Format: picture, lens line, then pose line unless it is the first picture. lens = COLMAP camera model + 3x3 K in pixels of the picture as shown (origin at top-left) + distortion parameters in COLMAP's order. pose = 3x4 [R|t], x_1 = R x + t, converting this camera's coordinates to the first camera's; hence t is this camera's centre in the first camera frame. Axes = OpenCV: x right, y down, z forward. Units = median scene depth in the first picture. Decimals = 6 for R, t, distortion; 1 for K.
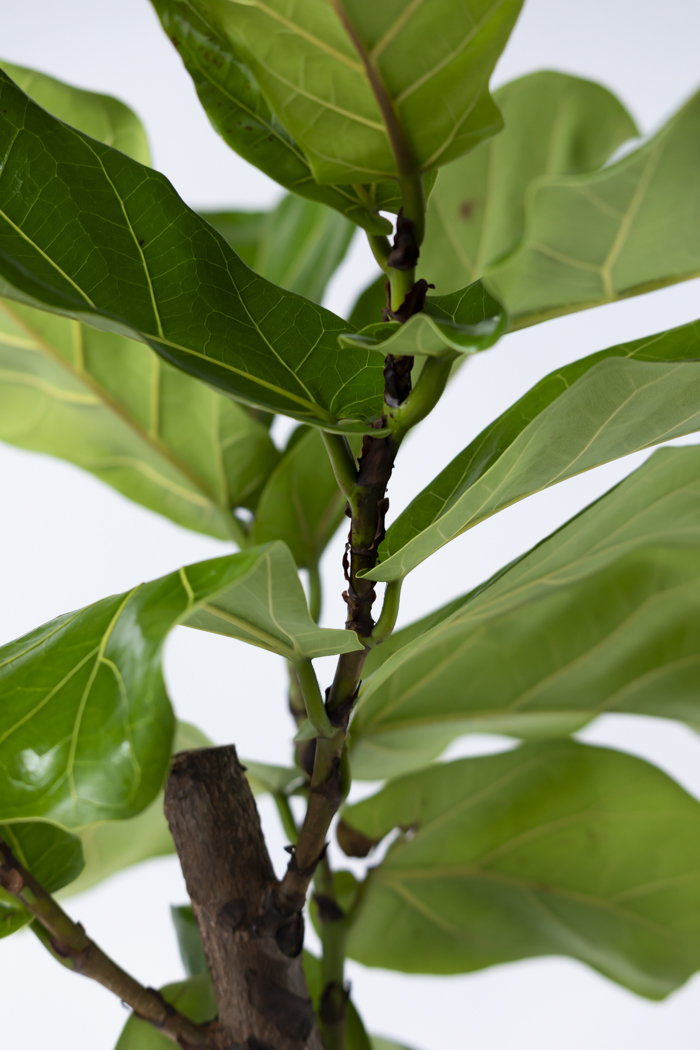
lens RADIAL K [[3660.1, 0, 350.0], [0, 3660.1, 525.8], [0, 0, 1]] dist [-0.190133, 0.000000]
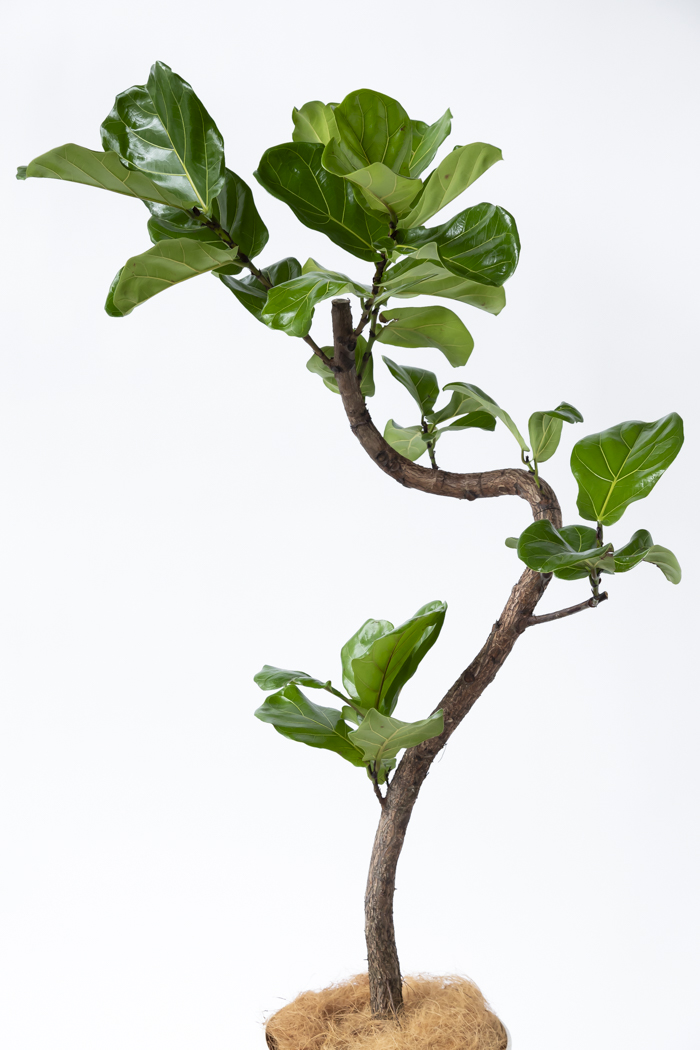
lens RADIAL K [[1684.9, 0, 347.4], [0, 1684.9, 530.1], [0, 0, 1]] dist [0.028271, 0.000000]
pose [[0.947532, 0.289112, -0.136374, 0.323577], [-0.206405, 0.879113, 0.429602, -0.572470], [0.244091, -0.378913, 0.892661, -0.917396]]
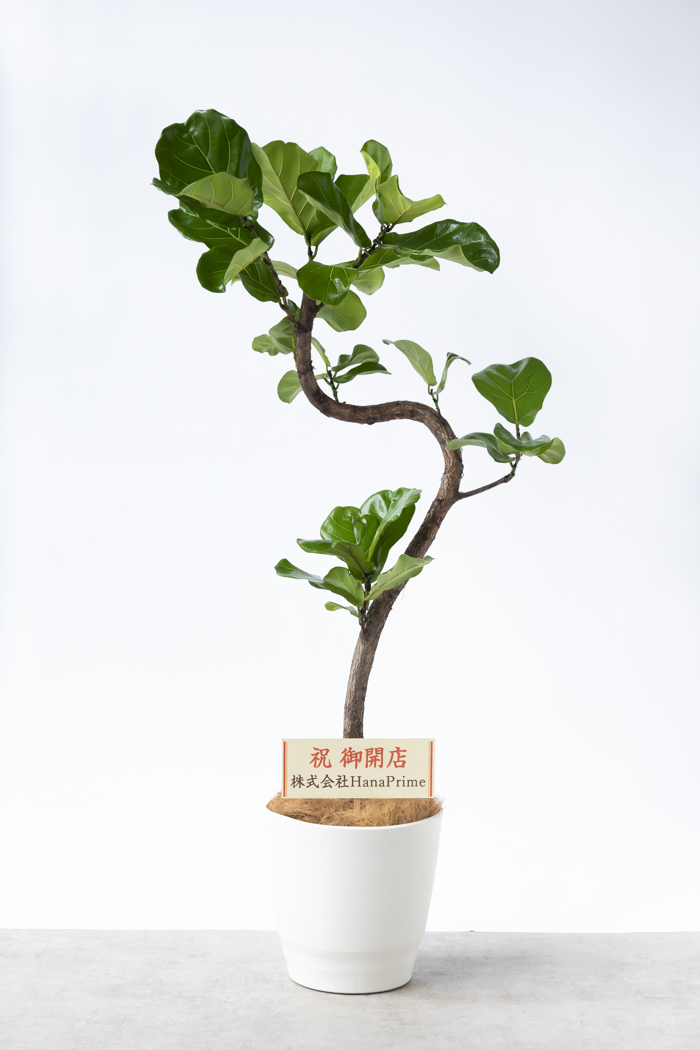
lens RADIAL K [[2218.5, 0, 349.6], [0, 2218.5, 529.7], [0, 0, 1]] dist [-0.022205, 0.000000]
pose [[0.859646, 0.240817, 0.450573, -1.597555], [-0.357660, 0.913443, 0.194170, -0.309208], [-0.364813, -0.328069, 0.871368, -2.463586]]
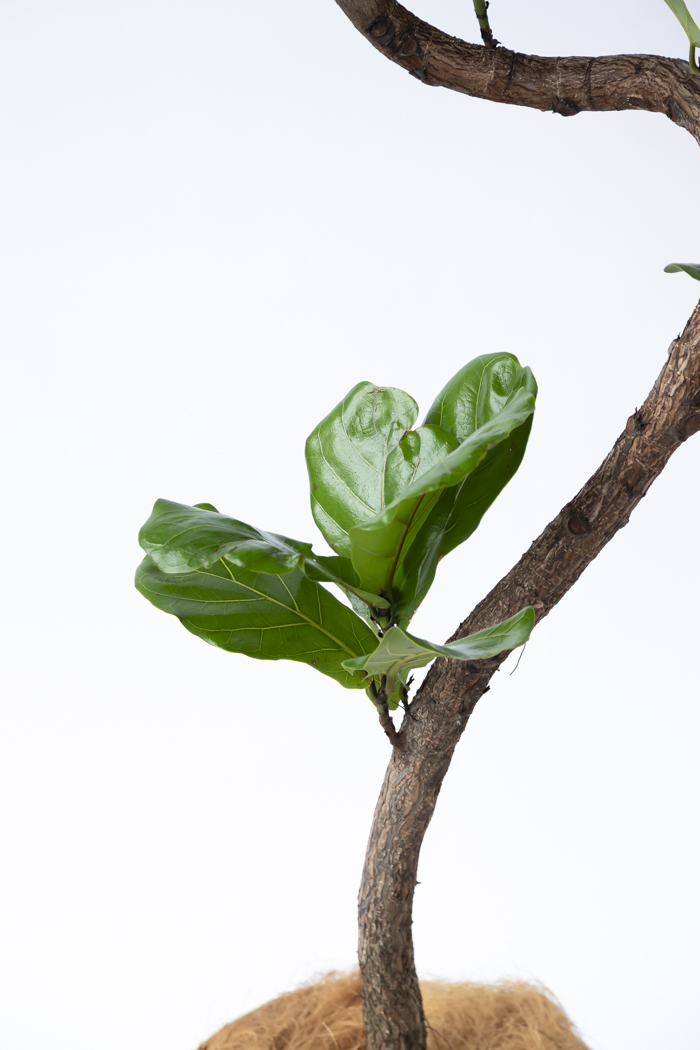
lens RADIAL K [[2851.1, 0, 354.4], [0, 2851.1, 529.6], [0, 0, 1]] dist [-0.029405, 0.000000]
pose [[0.958305, 0.283198, 0.038096, 0.053871], [-0.234673, 0.703922, 0.670390, -0.668674], [0.163037, -0.651378, 0.741030, -0.422817]]
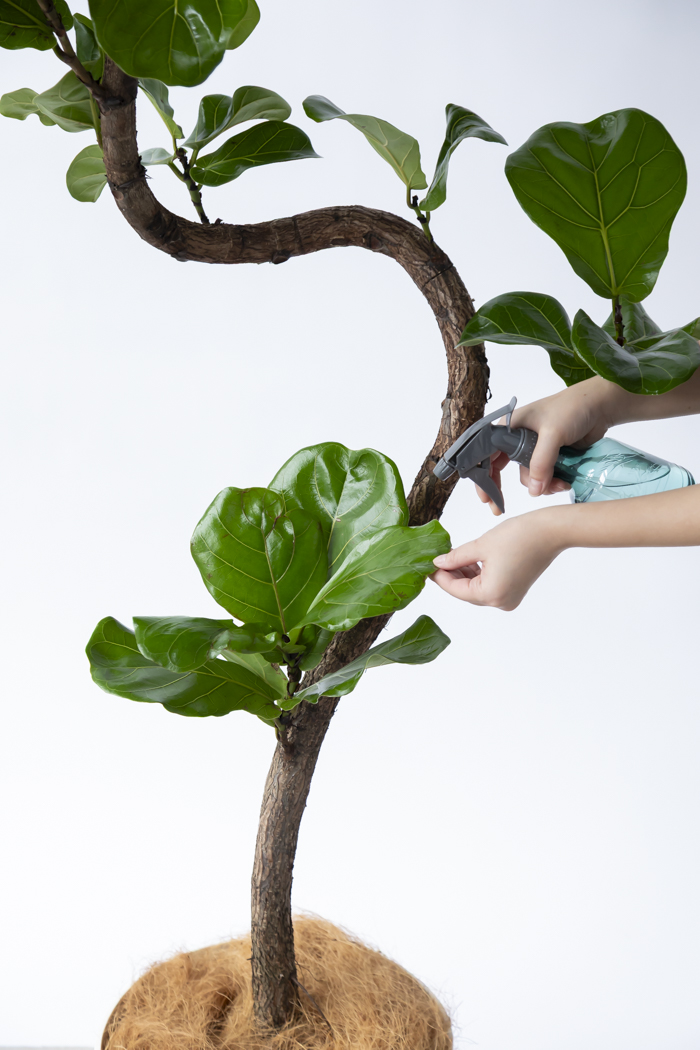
lens RADIAL K [[2176.5, 0, 383.1], [0, 2176.5, 518.7], [0, 0, 1]] dist [-0.015172, 0.000000]
pose [[0.823441, 0.027770, 0.566722, -0.750183], [-0.352682, 0.807468, 0.472876, -0.420544], [-0.444478, -0.589258, 0.674696, -0.316621]]
